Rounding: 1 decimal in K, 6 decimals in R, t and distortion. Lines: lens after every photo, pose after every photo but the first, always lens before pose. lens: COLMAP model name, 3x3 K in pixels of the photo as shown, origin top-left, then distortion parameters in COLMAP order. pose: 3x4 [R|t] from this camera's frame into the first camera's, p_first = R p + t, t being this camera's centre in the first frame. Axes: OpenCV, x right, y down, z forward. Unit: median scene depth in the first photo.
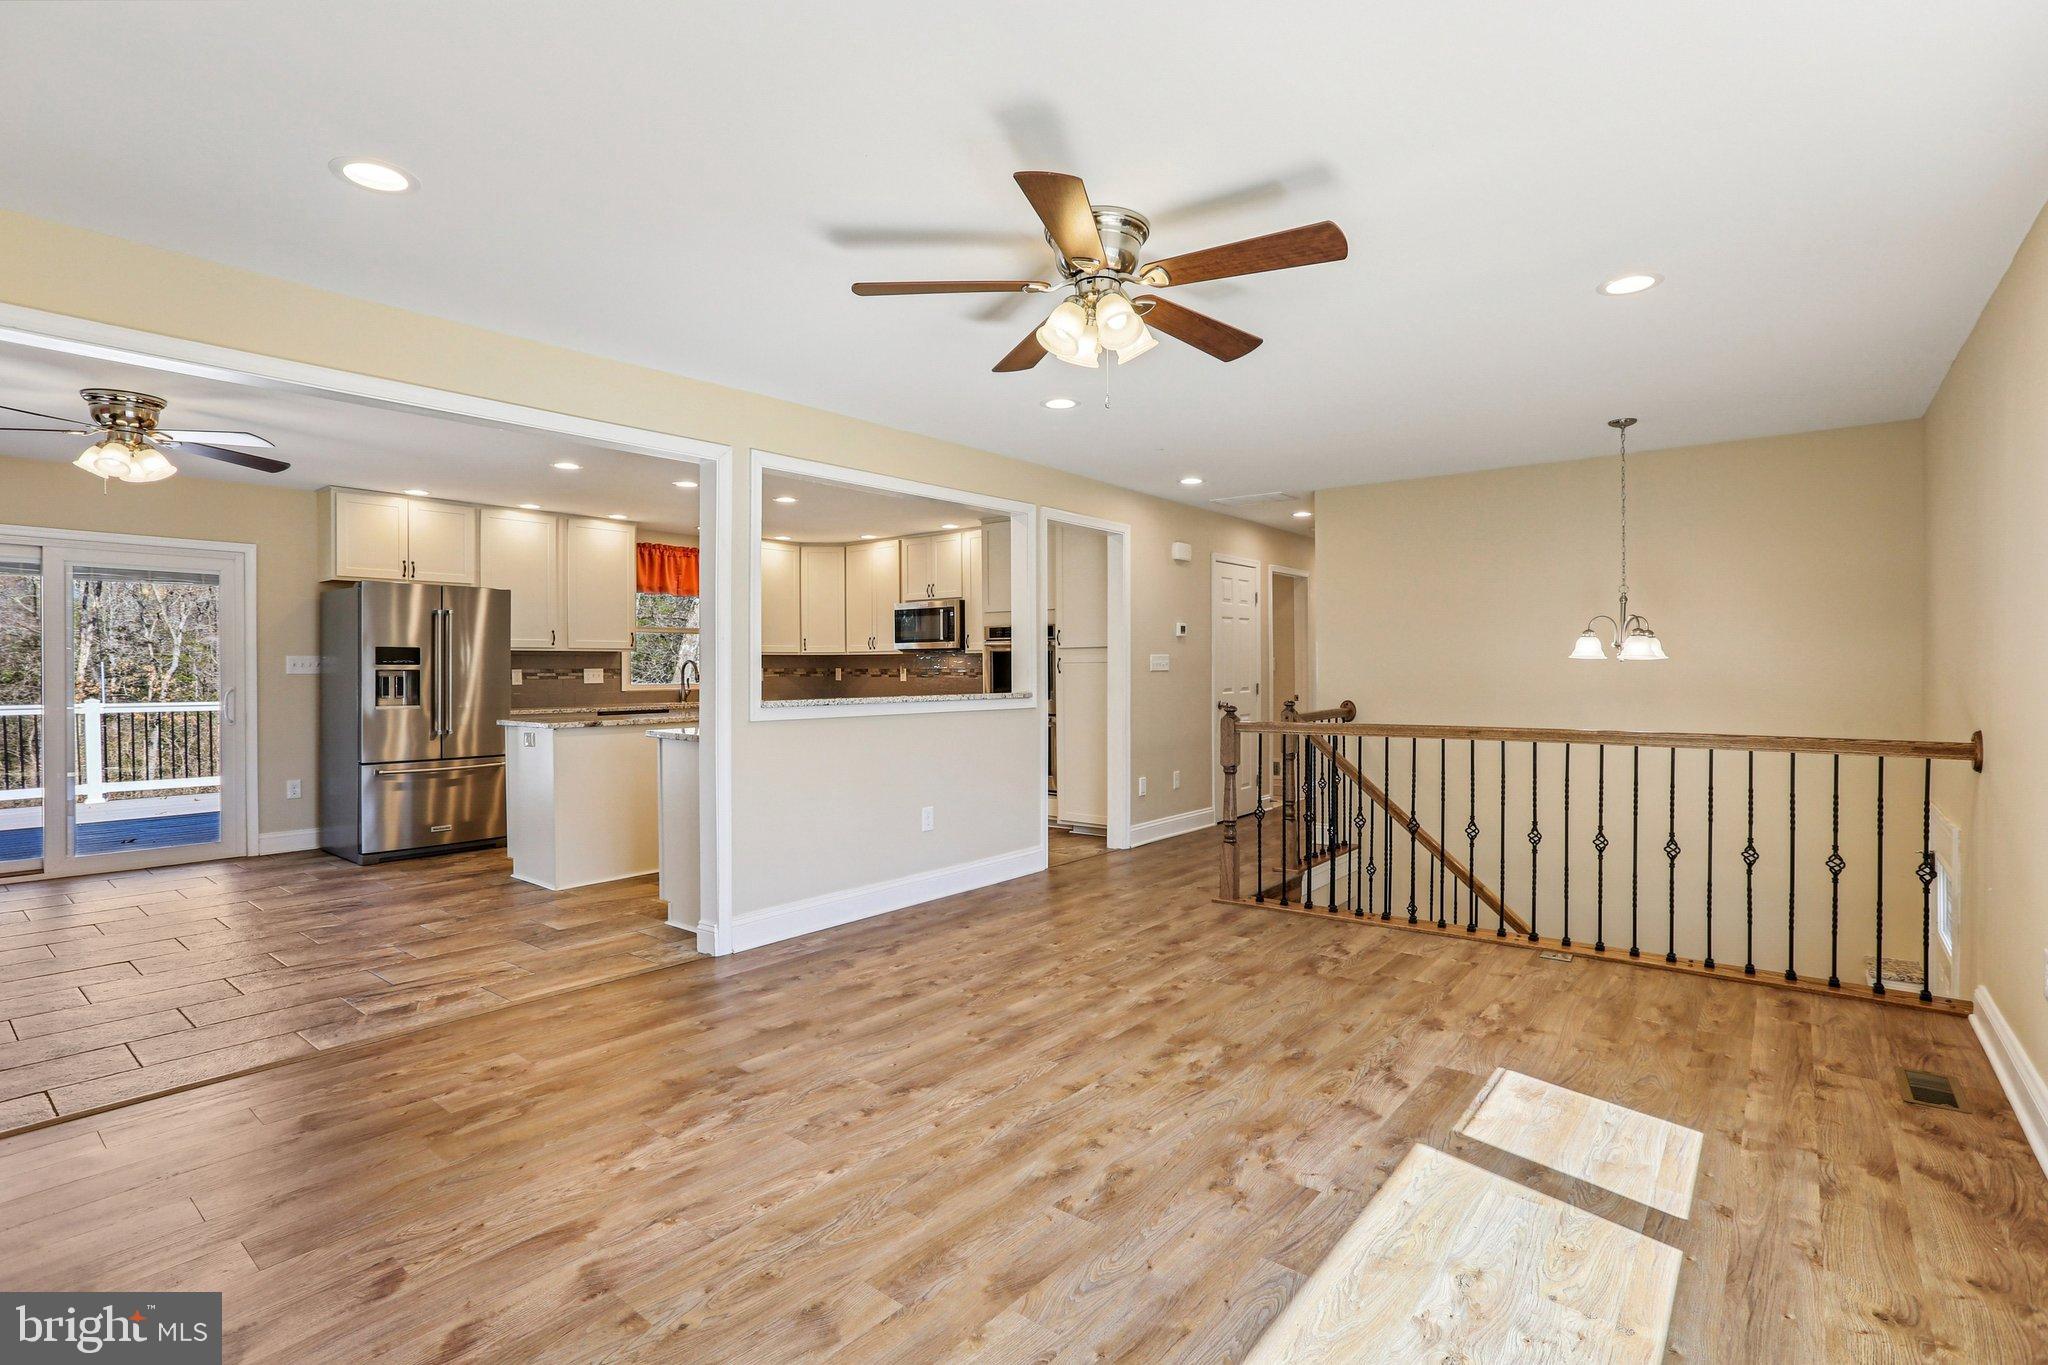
lens RADIAL K [[962.2, 0, 1025.3], [0, 962.2, 674.0], [0, 0, 1]] dist [-0.001204, 0.001160]
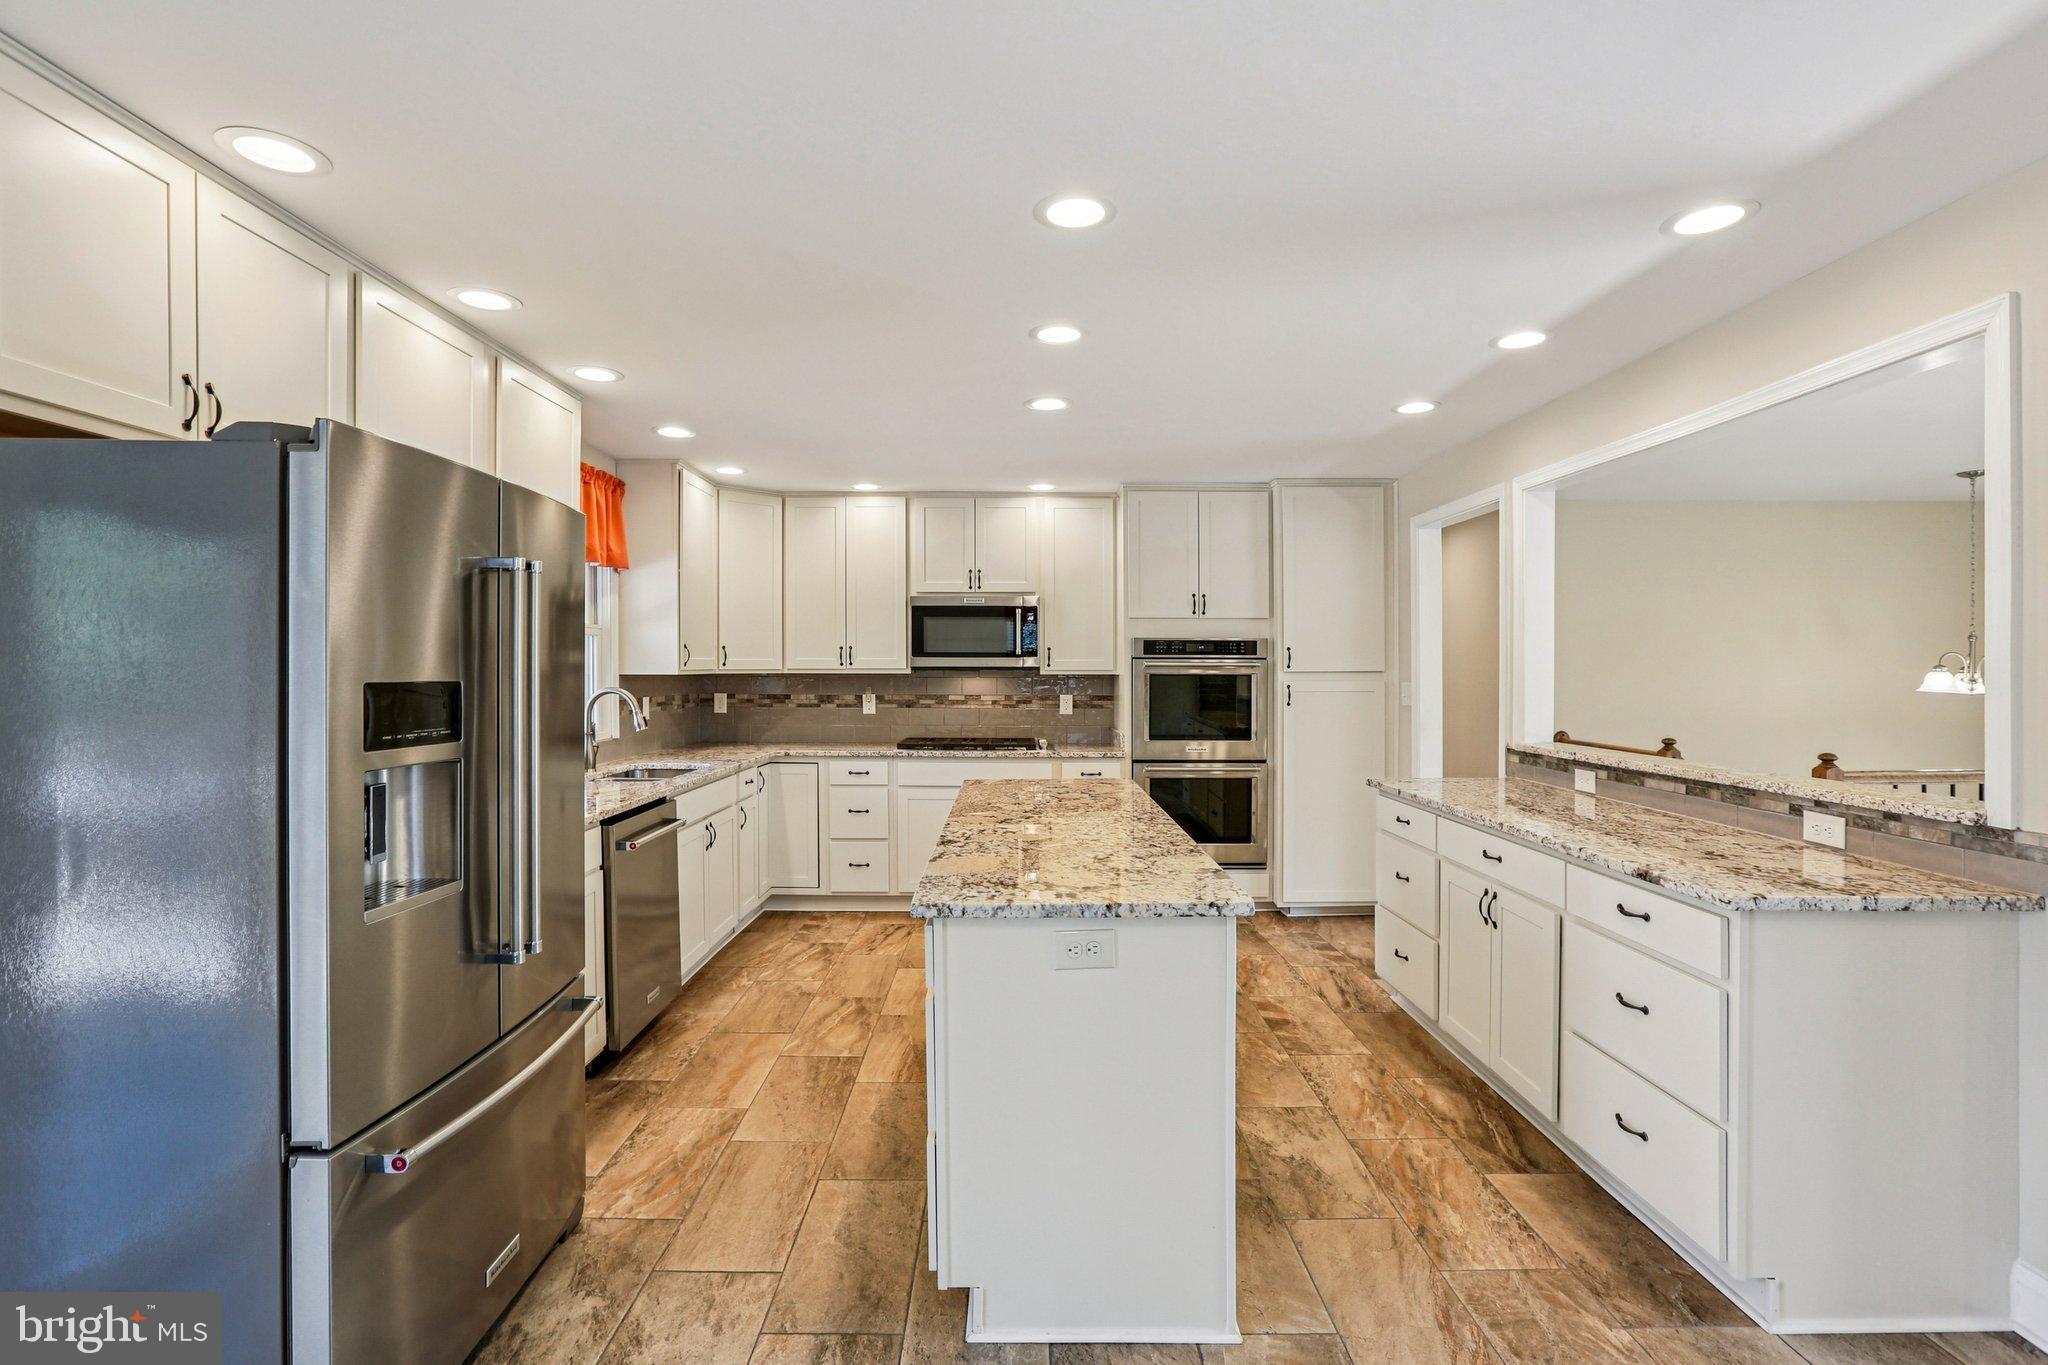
lens RADIAL K [[962.2, 0, 1025.3], [0, 962.2, 674.0], [0, 0, 1]] dist [-0.001204, 0.001160]
pose [[0.778678, -0.003015, 0.627416, -0.478144], [0.001183, 0.999994, 0.003338, -0.022521], [-0.627422, -0.001857, 0.778677, 0.447146]]
